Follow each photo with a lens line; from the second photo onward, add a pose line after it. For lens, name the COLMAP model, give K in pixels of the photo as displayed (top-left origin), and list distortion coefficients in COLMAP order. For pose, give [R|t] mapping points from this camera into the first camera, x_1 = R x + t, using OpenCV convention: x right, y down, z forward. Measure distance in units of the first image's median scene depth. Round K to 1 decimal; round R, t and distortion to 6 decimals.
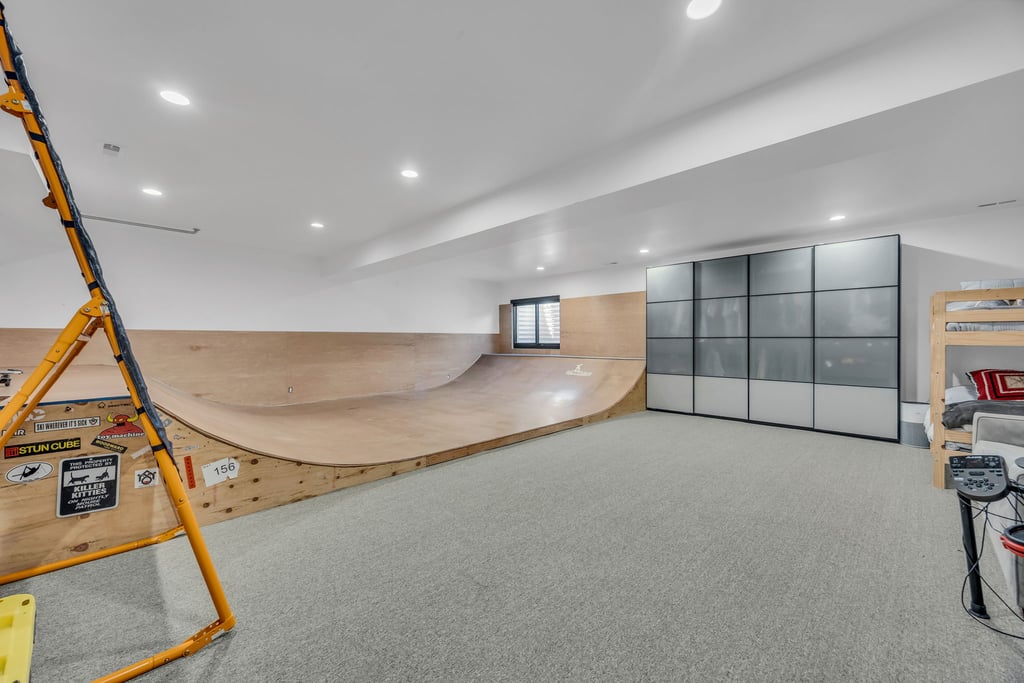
lens RADIAL K [[467.4, 0, 512.0], [0, 467.4, 341.5], [0, 0, 1]] dist [-0.020556, 0.000041]
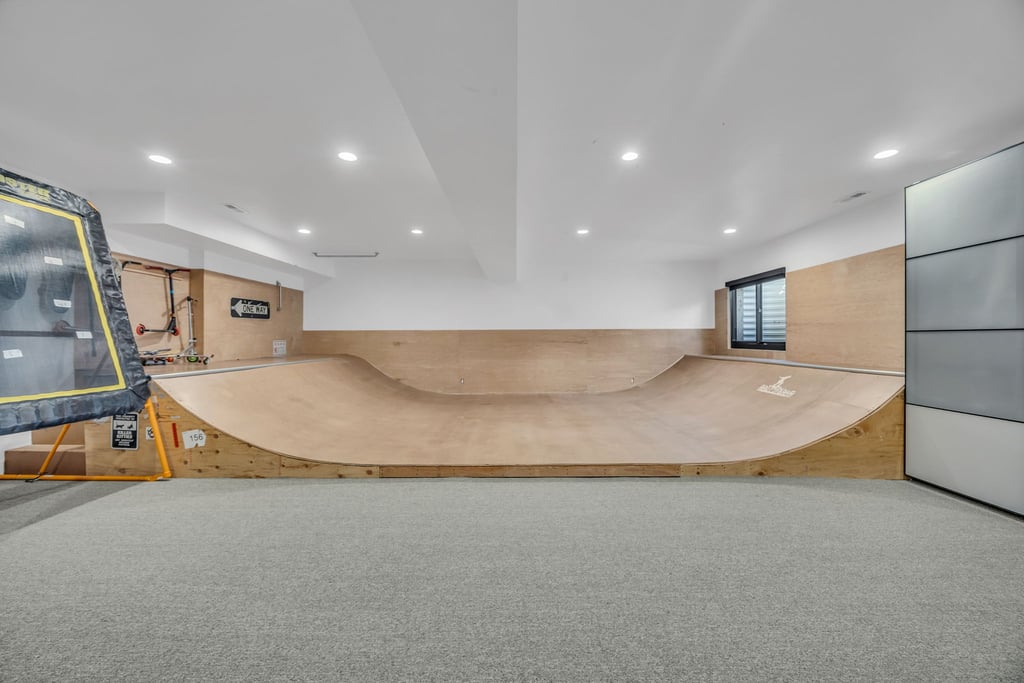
lens RADIAL K [[415.5, 0, 512.0], [0, 415.5, 341.5], [0, 0, 1]] dist [-0.016047, -0.000188]
pose [[0.640385, 0.004307, -0.768042, 0.400796], [-0.001361, 0.999989, 0.004473, 0.002111], [0.768053, -0.001819, 0.640384, 0.468690]]
